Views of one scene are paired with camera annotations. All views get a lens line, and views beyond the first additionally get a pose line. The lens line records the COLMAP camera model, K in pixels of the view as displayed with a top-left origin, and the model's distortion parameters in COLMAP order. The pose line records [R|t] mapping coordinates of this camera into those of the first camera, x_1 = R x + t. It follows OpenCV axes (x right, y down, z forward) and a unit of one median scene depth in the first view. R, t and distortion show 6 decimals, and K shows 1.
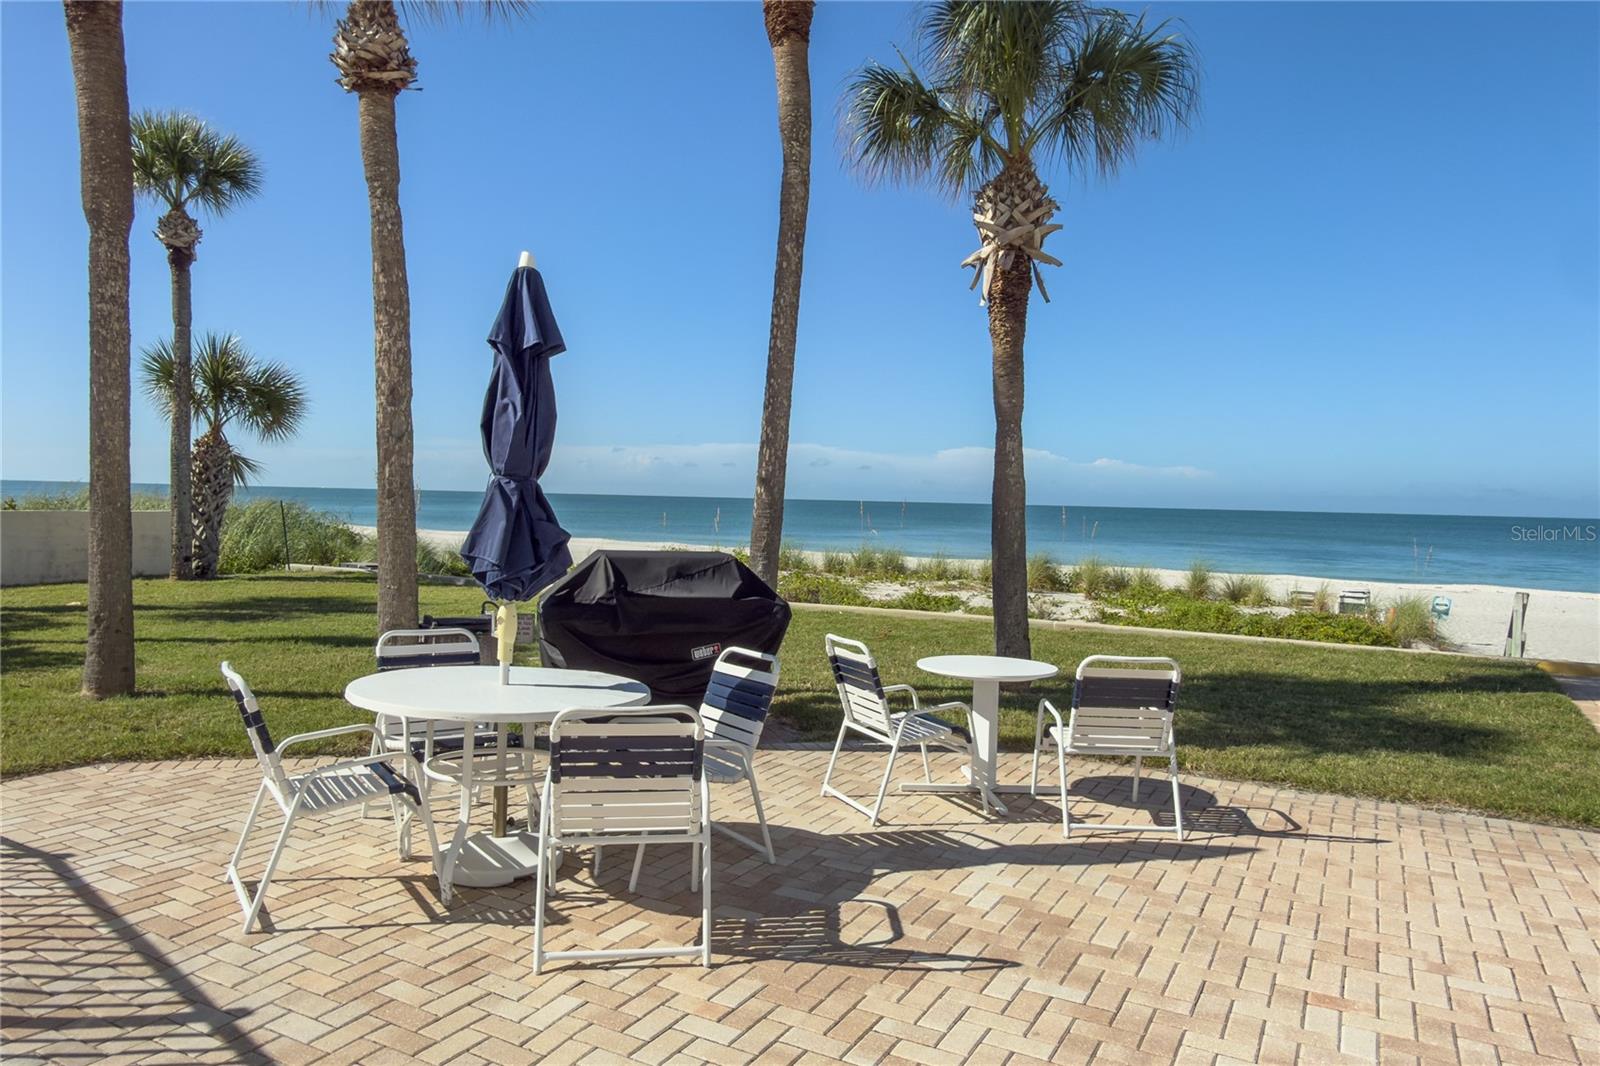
lens RADIAL K [[1032.4, 0, 800.0], [0, 1032.4, 533.0], [0, 0, 1]] dist [-0.000128, -0.000006]
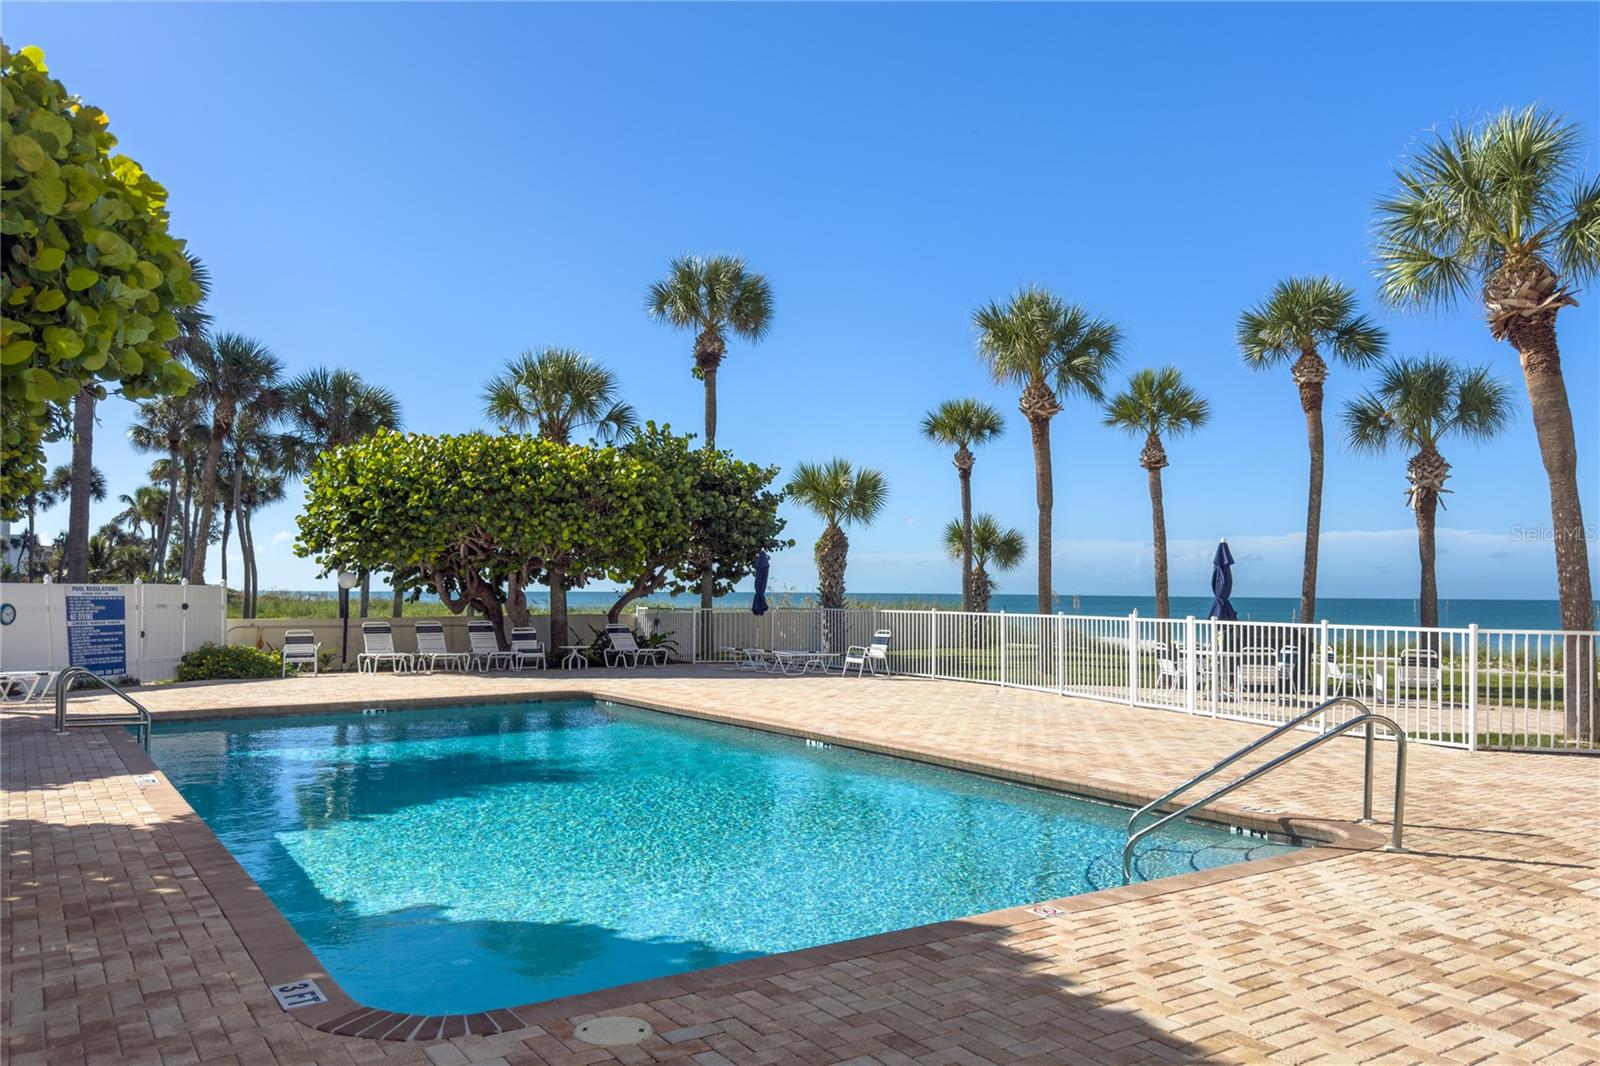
lens RADIAL K [[1158.2, 0, 799.5], [0, 1158.2, 599.7], [0, 0, 1]] dist [0.002550, 0.000613]
pose [[0.890016, -0.021884, -0.455403, 0.134564], [0.012154, 0.999631, -0.024284, 0.007880], [0.455766, 0.016079, 0.889954, -1.773670]]
